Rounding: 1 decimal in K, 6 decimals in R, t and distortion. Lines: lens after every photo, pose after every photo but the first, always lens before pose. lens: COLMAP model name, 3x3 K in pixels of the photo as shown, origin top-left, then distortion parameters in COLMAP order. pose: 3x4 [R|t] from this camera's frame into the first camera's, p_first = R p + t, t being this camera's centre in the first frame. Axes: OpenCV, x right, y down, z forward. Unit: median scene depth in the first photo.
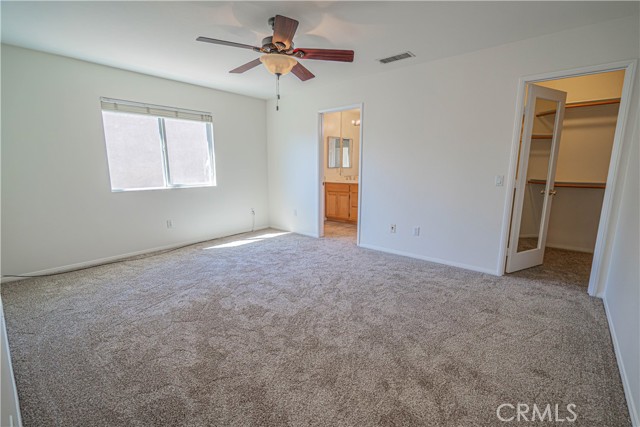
lens RADIAL K [[288.4, 0, 319.6], [0, 288.4, 211.2], [0, 0, 1]] dist [-0.003622, 0.002378]
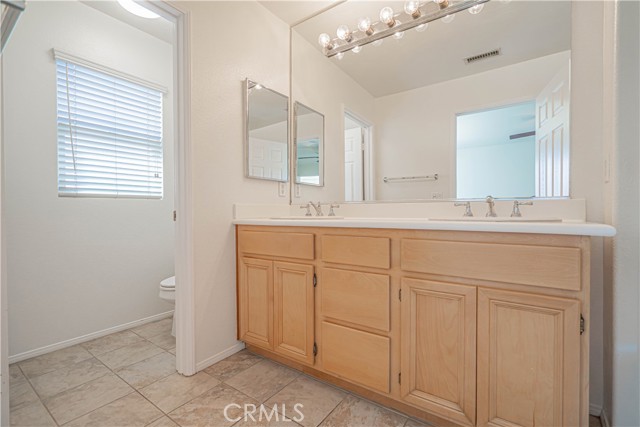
lens RADIAL K [[288.4, 0, 320.6], [0, 288.4, 213.5], [0, 0, 1]] dist [-0.003622, 0.002378]
pose [[0.994907, -0.001520, 0.100782, 0.078160], [0.018079, 0.986360, -0.163606, -0.061044], [-0.099159, 0.164595, 0.981364, 0.703926]]
